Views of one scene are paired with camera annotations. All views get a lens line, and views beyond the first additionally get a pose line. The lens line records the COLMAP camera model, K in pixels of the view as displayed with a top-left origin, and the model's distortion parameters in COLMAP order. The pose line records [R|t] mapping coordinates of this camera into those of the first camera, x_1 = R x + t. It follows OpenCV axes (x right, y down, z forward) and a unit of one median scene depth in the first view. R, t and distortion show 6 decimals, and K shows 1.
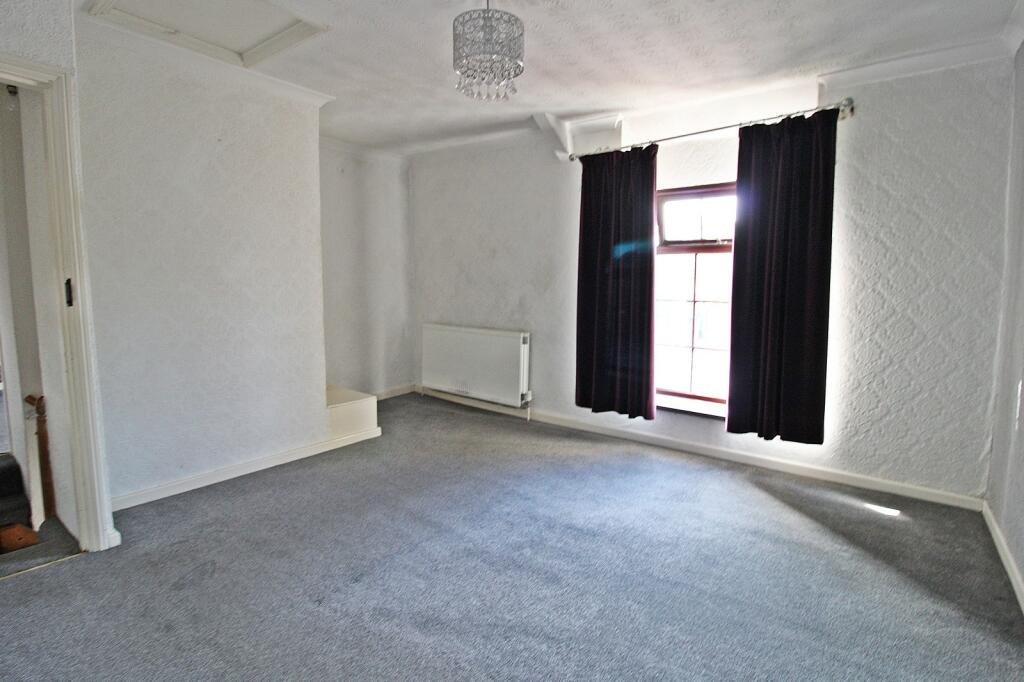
lens RADIAL K [[487.2, 0, 494.5], [0, 487.2, 336.9], [0, 0, 1]] dist [0.001063, 0.000093]
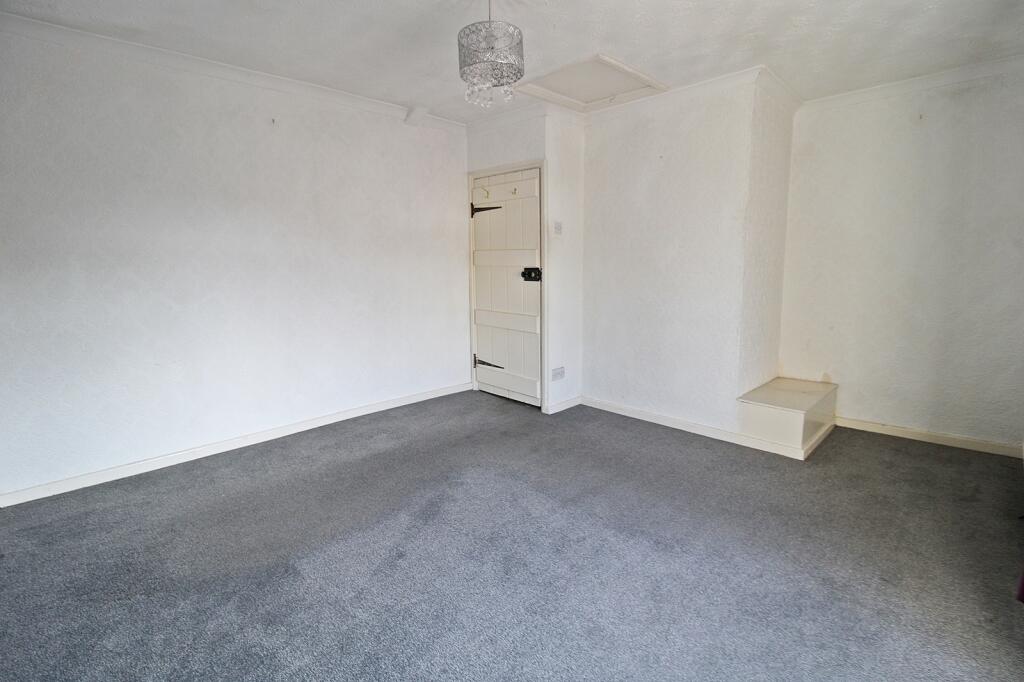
lens RADIAL K [[478.9, 0, 526.9], [0, 478.9, 331.7], [0, 0, 1]] dist [-0.000117, -0.011161]
pose [[-0.106223, 0.128671, -0.985982, 0.844444], [-0.100081, 0.985173, 0.139348, -0.105179], [0.989293, 0.113480, -0.091771, 0.914030]]
